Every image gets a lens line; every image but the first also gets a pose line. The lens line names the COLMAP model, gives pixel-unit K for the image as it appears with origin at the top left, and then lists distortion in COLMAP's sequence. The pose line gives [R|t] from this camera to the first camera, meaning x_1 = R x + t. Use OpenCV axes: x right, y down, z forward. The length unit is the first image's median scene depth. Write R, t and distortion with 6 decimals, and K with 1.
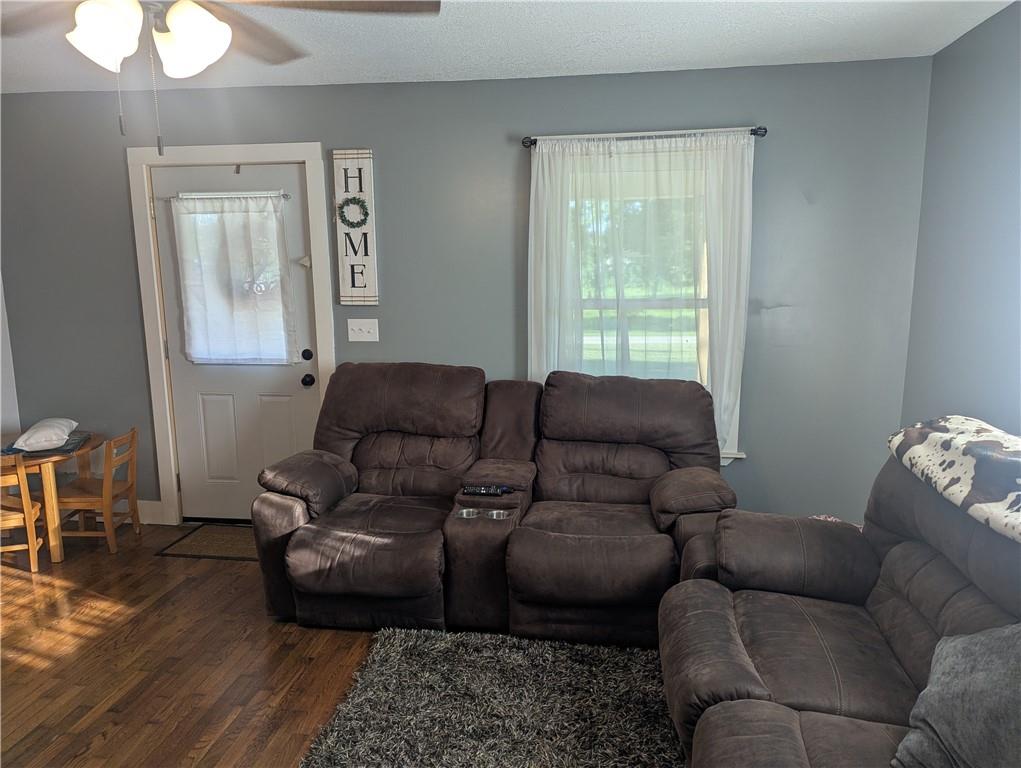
lens RADIAL K [[719.2, 0, 507.2], [0, 719.2, 374.8], [0, 0, 1]] dist [0.073314, -0.061408]
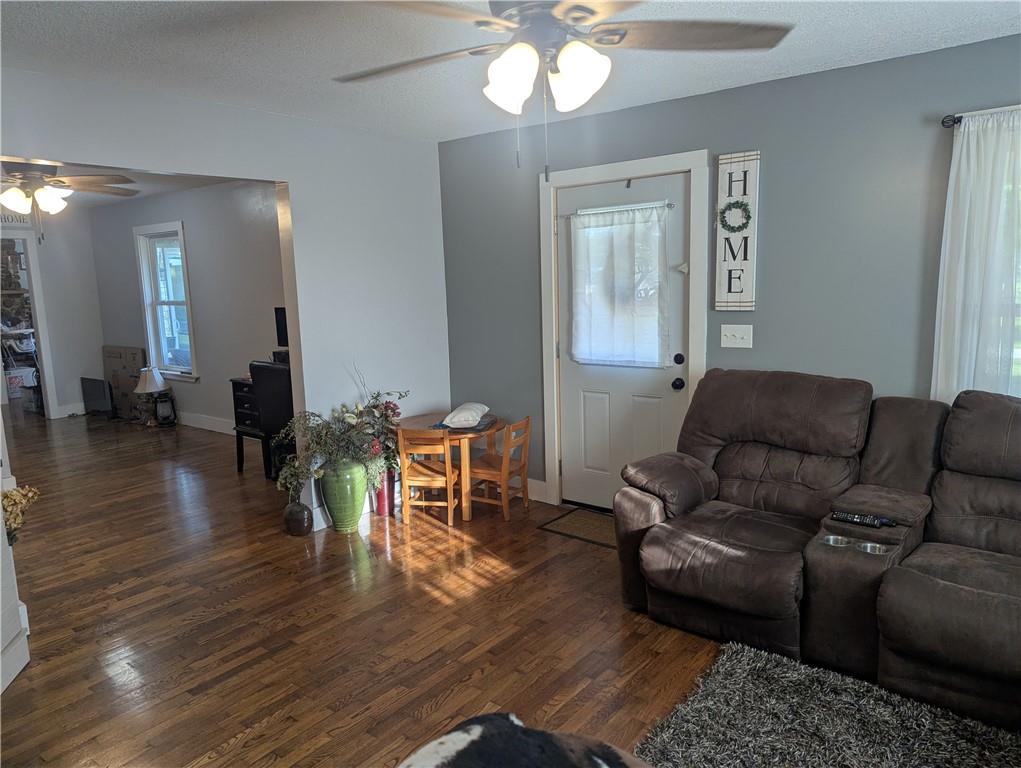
lens RADIAL K [[719.2, 0, 507.2], [0, 719.2, 374.8], [0, 0, 1]] dist [0.073314, -0.061408]
pose [[0.861442, 0.053320, -0.505049, 0.038960], [-0.056376, 0.998367, 0.009243, -0.001514], [0.504717, 0.020511, 0.863041, -0.005434]]
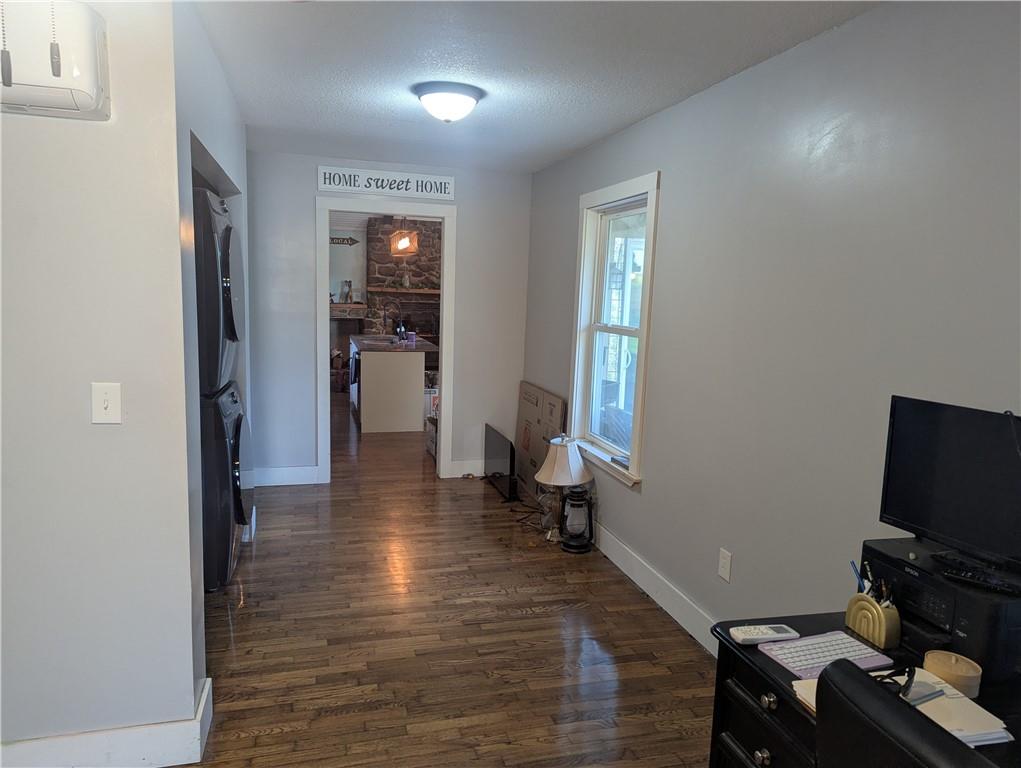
lens RADIAL K [[710.5, 0, 511.8], [0, 710.5, 388.7], [0, 0, 1]] dist [0.069671, -0.035377]
pose [[0.413298, 0.156006, -0.897133, -0.946634], [-0.186114, 0.978889, 0.084483, -0.112518], [0.891374, 0.132052, 0.433607, 0.717337]]
